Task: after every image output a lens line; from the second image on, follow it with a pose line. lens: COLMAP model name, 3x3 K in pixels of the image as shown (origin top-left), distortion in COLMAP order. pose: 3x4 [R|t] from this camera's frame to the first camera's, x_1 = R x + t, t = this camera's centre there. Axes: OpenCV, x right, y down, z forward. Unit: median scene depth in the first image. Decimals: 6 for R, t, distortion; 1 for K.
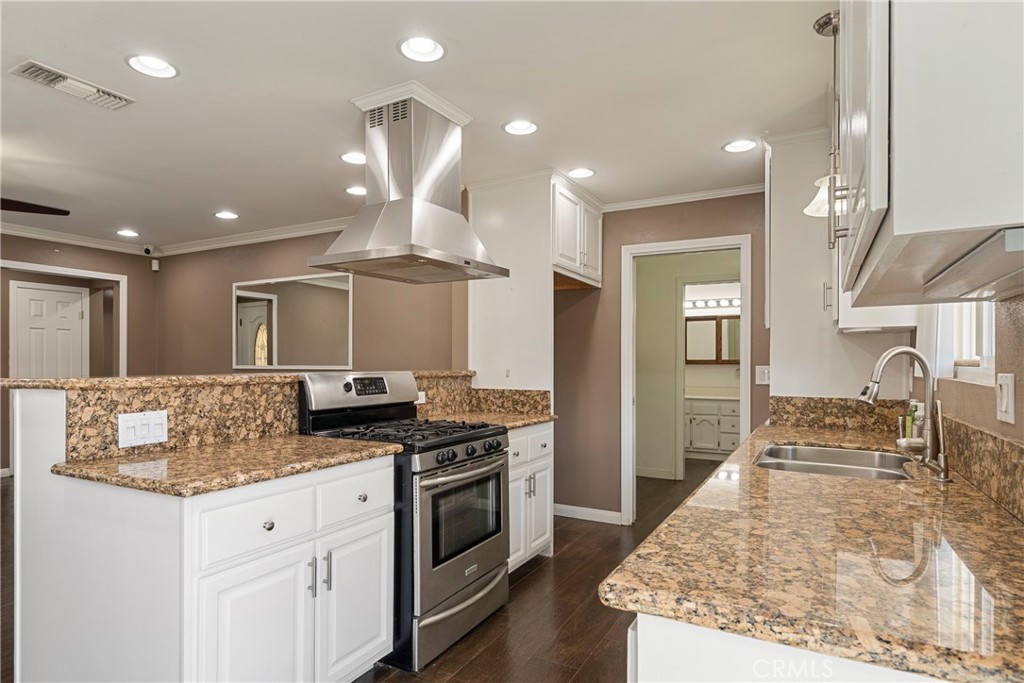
lens RADIAL K [[573.9, 0, 511.7], [0, 573.9, 366.5], [0, 0, 1]] dist [0.003311, 0.001116]
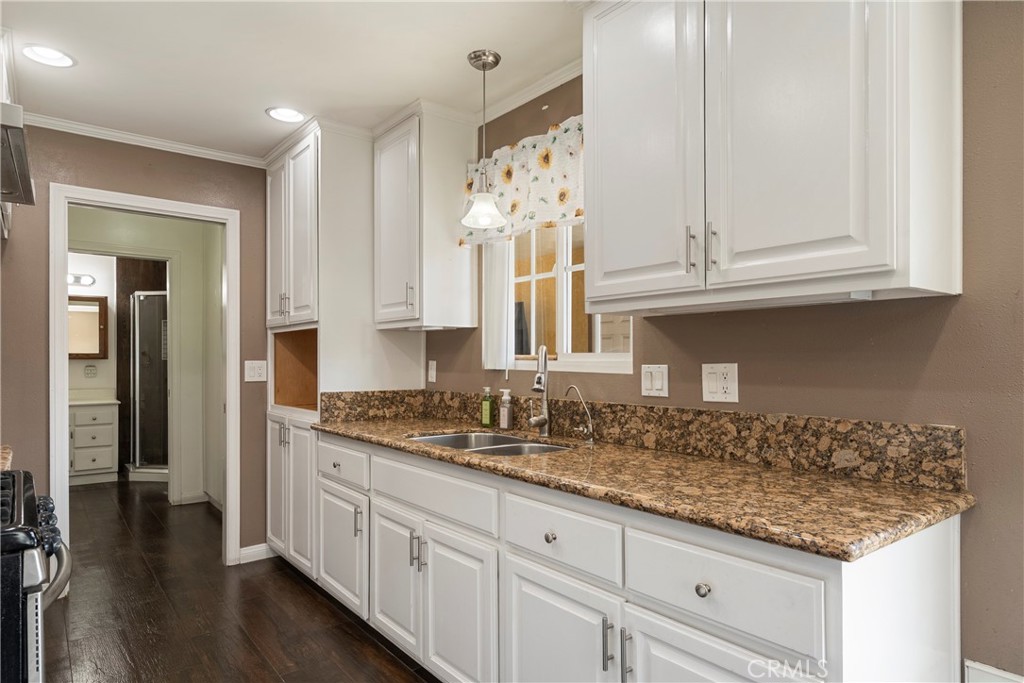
lens RADIAL K [[608.8, 0, 514.3], [0, 608.8, 358.7], [0, 0, 1]] dist [0.005281, 0.000295]
pose [[0.393006, -0.001866, 0.919534, -0.419564], [0.005401, 0.999985, -0.000279, -0.003041], [-0.919520, 0.005076, 0.393010, 0.375644]]
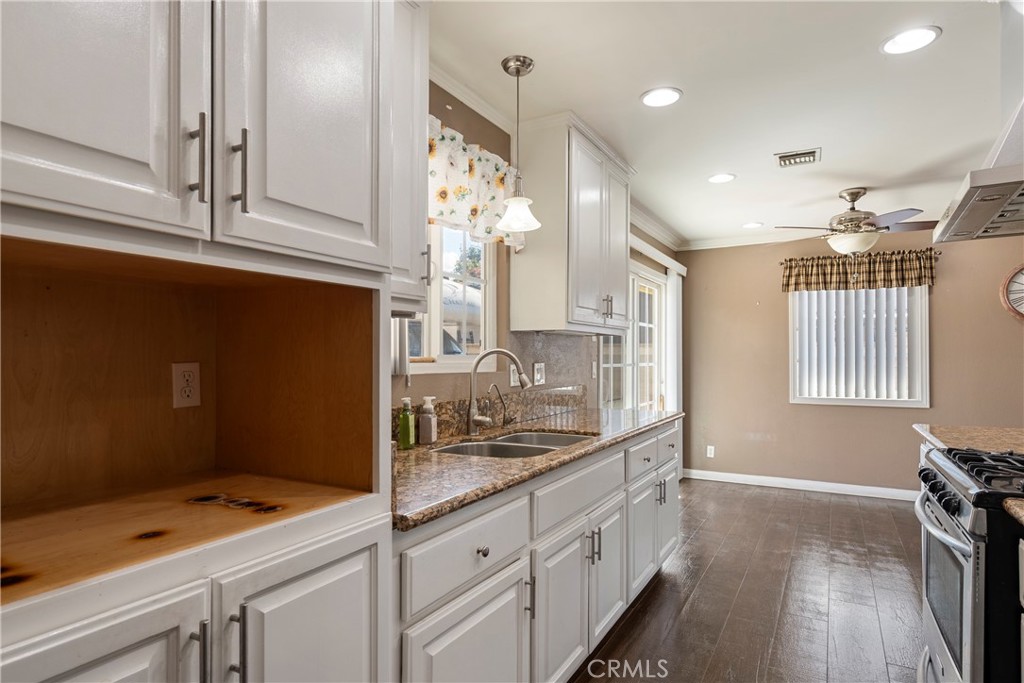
lens RADIAL K [[573.6, 0, 518.6], [0, 573.6, 352.2], [0, 0, 1]] dist [0.001867, 0.000578]
pose [[-0.999793, -0.001183, 0.020325, 0.427499], [-0.001217, 0.999998, -0.001625, -0.016171], [-0.020323, -0.001649, -0.999792, 1.713643]]
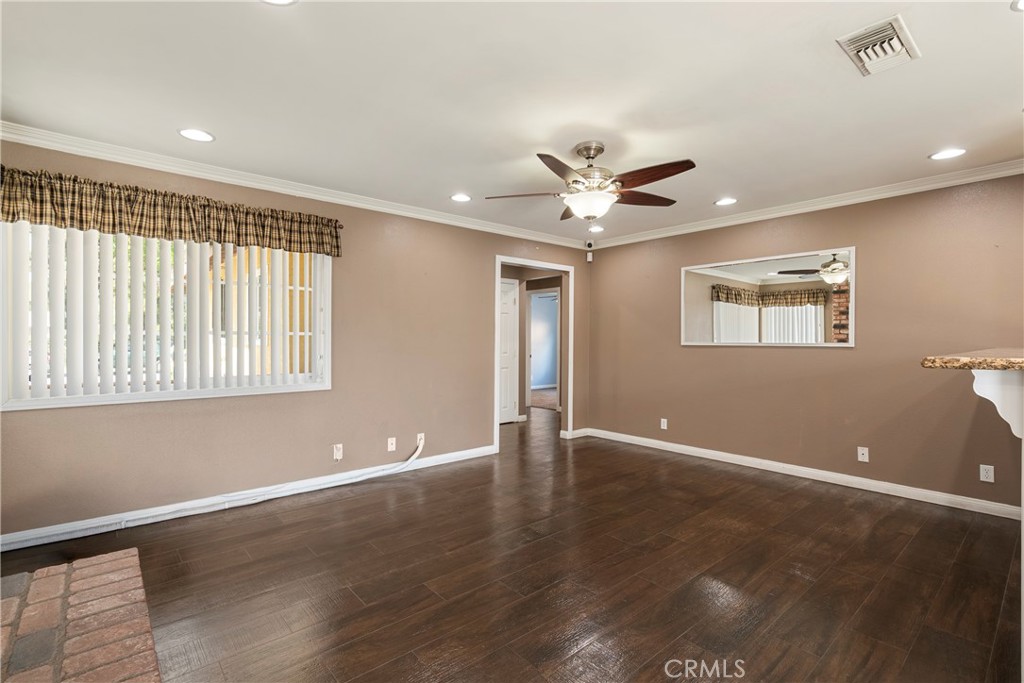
lens RADIAL K [[477.8, 0, 512.0], [0, 477.8, 341.5], [0, 0, 1]] dist [0.001616, 0.000803]
pose [[0.938076, 0.002293, -0.346423, -1.004036], [-0.002896, 0.999995, -0.001223, -0.002688], [0.346419, 0.002151, 0.938078, 0.055435]]
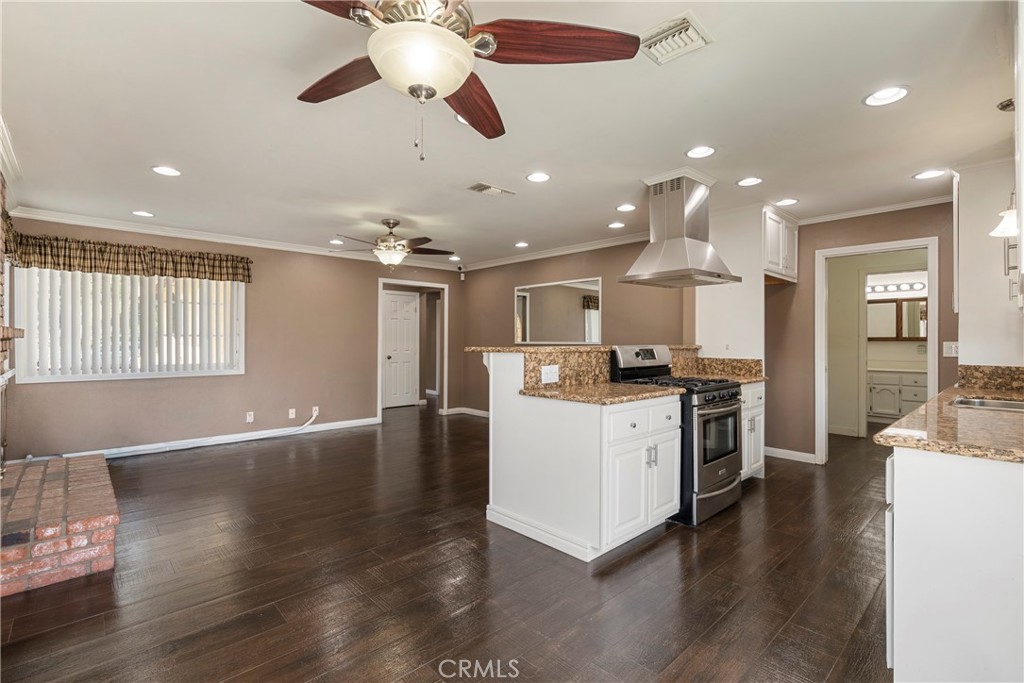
lens RADIAL K [[477.8, 0, 512.0], [0, 477.8, 341.5], [0, 0, 1]] dist [0.001616, 0.000803]
pose [[0.949250, 0.000394, -0.314521, -0.205492], [-0.001513, 0.999993, -0.003315, 0.004036], [0.314518, 0.003623, 0.949245, -0.422458]]
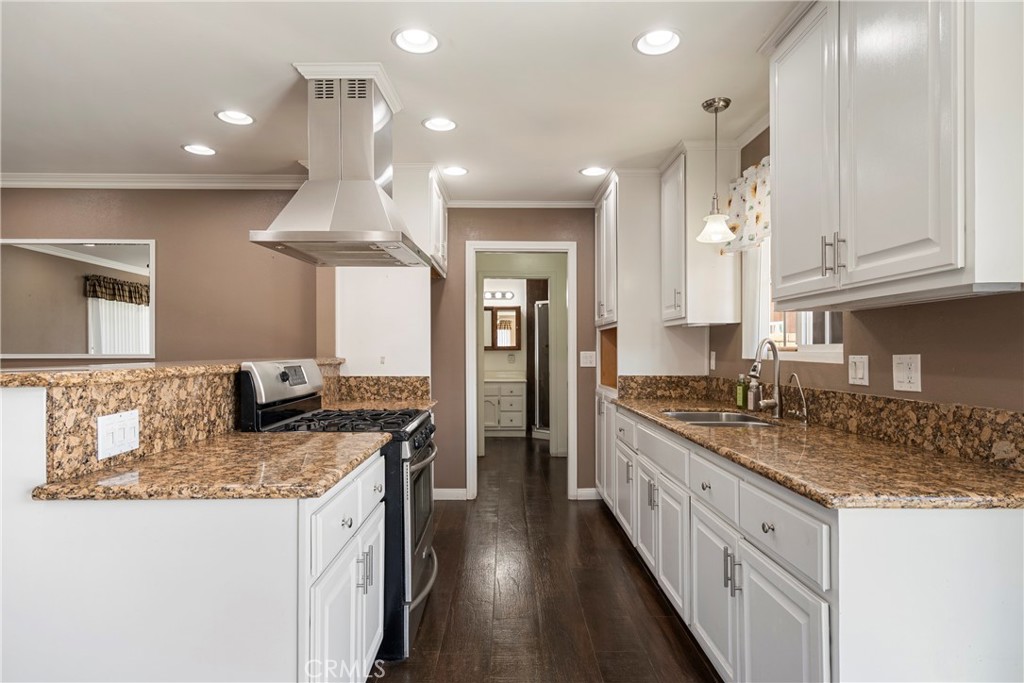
lens RADIAL K [[573.6, 0, 518.6], [0, 573.6, 352.2], [0, 0, 1]] dist [0.001867, 0.000578]
pose [[0.868339, -0.004970, 0.495947, -0.432628], [0.005428, 0.999985, 0.000518, -0.001820], [-0.495942, 0.002243, 0.868353, 0.027025]]
